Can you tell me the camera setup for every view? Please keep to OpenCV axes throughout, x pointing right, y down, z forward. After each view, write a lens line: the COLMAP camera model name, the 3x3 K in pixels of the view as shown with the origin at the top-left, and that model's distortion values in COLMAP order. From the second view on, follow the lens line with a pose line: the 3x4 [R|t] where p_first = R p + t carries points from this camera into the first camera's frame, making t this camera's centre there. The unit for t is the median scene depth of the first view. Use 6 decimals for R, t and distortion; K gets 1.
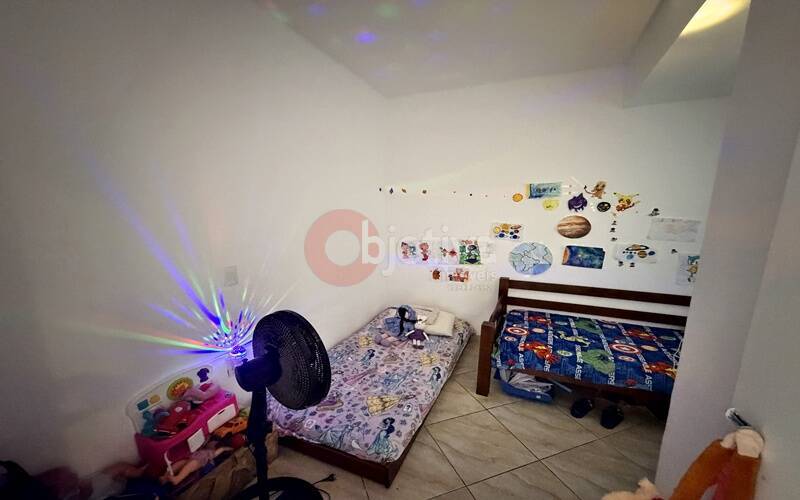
lens RADIAL K [[321.2, 0, 400.8], [0, 321.2, 263.3], [0, 0, 1]] dist [-0.000859, -0.000151]
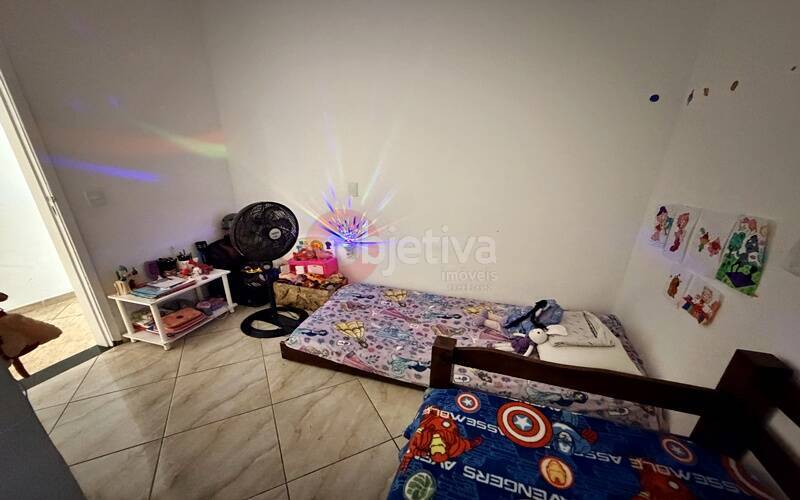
lens RADIAL K [[311.1, 0, 402.3], [0, 311.1, 287.3], [0, 0, 1]] dist [-0.000434, -0.000061]
pose [[0.097498, 0.381015, -0.919414, 0.663116], [-0.184470, 0.914726, 0.359510, -0.071393], [0.977990, 0.134553, 0.159470, 0.764336]]
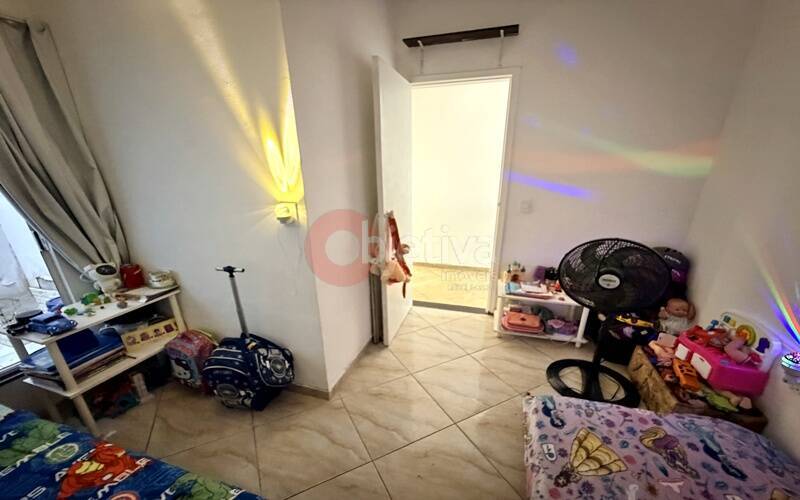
lens RADIAL K [[316.4, 0, 400.3], [0, 316.4, 290.9], [0, 0, 1]] dist [-0.000758, -0.000329]
pose [[-0.995464, 0.038073, -0.087189, 0.295135], [-0.014067, 0.847458, 0.530675, -0.149093], [0.094094, 0.529495, -0.843079, 1.036731]]
